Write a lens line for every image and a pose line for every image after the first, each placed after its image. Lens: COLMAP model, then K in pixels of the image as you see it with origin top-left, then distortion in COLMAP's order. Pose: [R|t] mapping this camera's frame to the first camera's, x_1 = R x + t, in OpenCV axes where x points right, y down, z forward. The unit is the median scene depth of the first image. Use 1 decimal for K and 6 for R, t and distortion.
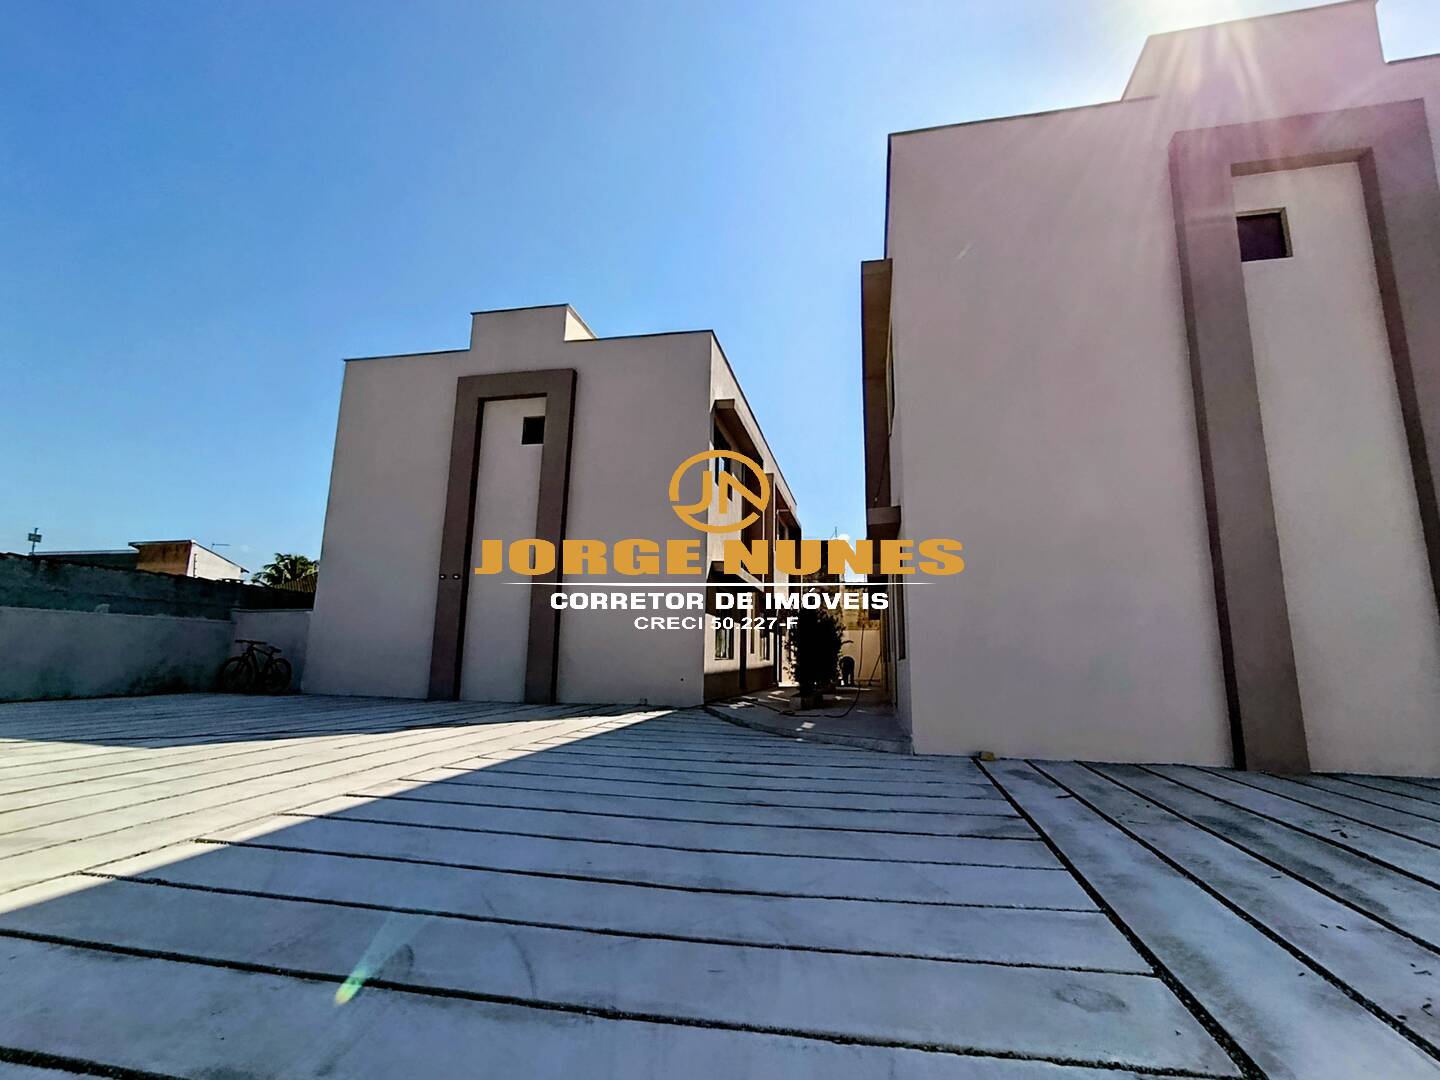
lens RADIAL K [[666.2, 0, 724.5], [0, 666.2, 535.9], [0, 0, 1]] dist [0.002347, 0.000255]
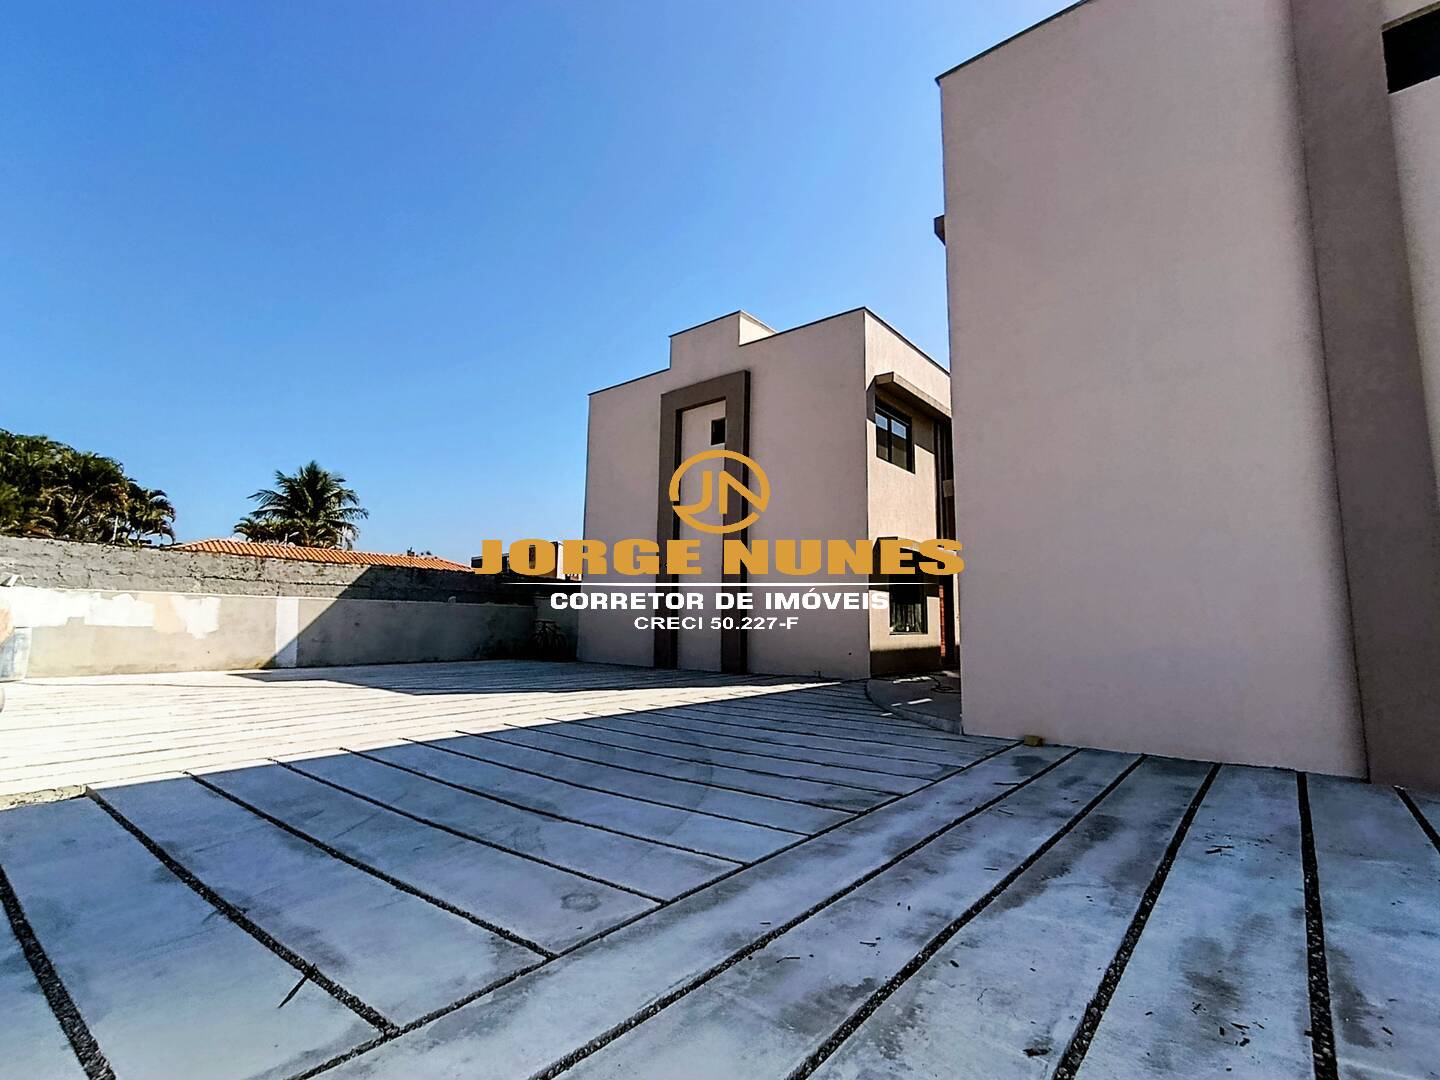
lens RADIAL K [[666.2, 0, 724.5], [0, 666.2, 540.8], [0, 0, 1]] dist [0.002347, 0.000255]
pose [[0.886955, -0.063744, -0.457436, 0.249792], [0.084821, 0.996066, 0.025664, -0.004197], [0.454000, -0.061563, 0.888872, 0.001252]]
